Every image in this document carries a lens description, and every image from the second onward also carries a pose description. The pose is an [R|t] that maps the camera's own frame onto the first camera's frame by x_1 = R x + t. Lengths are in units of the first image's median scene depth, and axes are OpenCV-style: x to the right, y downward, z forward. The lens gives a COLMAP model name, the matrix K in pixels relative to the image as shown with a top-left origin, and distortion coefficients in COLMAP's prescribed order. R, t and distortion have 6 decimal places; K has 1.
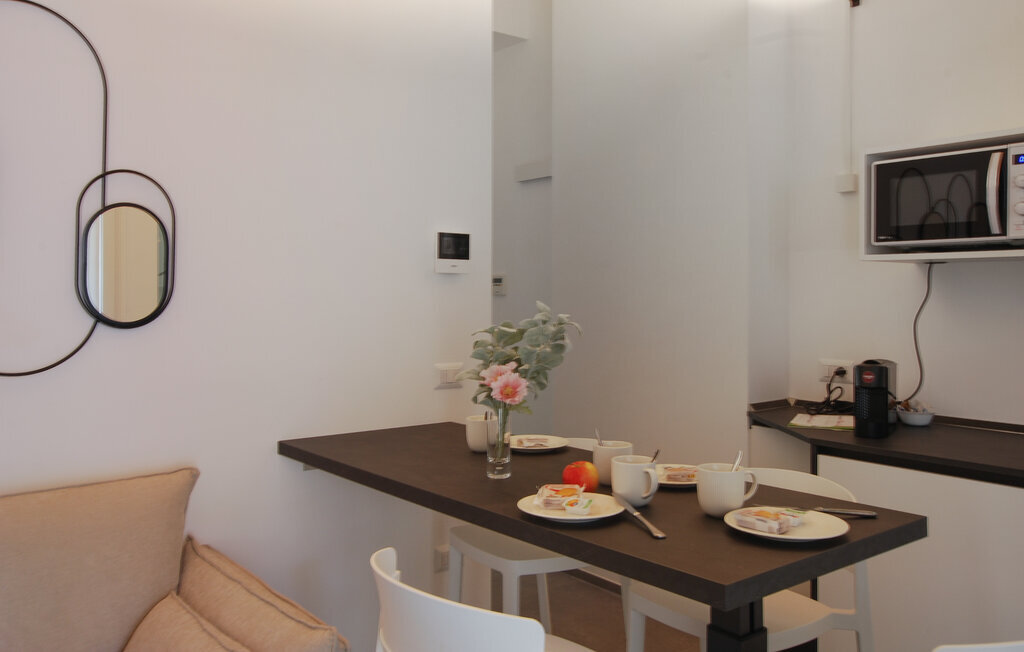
lens RADIAL K [[845.4, 0, 511.4], [0, 845.4, 296.9], [0, 0, 1]] dist [0.003410, 0.009118]
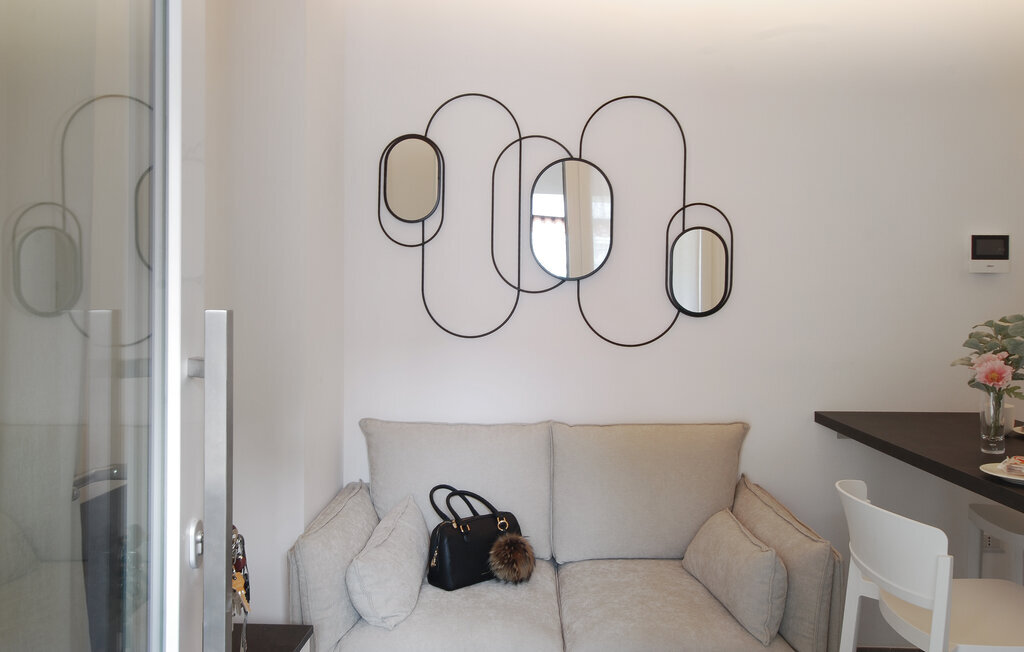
lens RADIAL K [[845.4, 0, 511.4], [0, 845.4, 296.9], [0, 0, 1]] dist [0.003410, 0.009118]
pose [[0.768675, 0.003382, -0.639630, 0.201377], [-0.003503, 0.999993, 0.001077, 0.004082], [0.639630, 0.001413, 0.768682, -0.270502]]
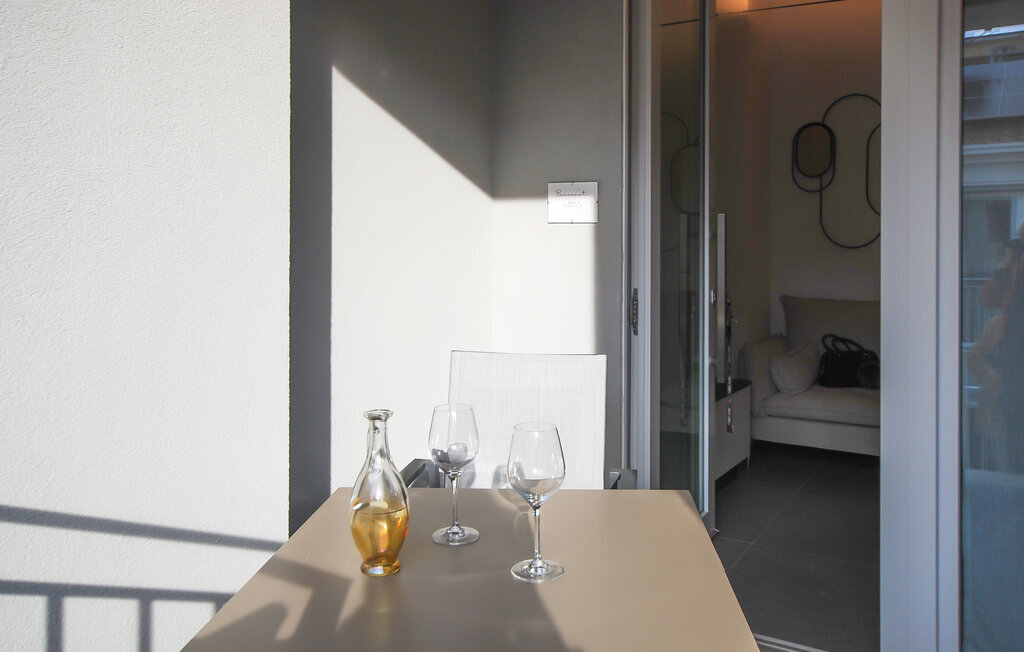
lens RADIAL K [[845.4, 0, 511.4], [0, 845.4, 296.9], [0, 0, 1]] dist [0.003410, 0.009118]
pose [[0.358475, 0.046169, -0.932397, 1.051601], [0.014558, 0.998378, 0.055034, 0.068593], [0.933426, -0.033302, 0.357222, -0.903250]]
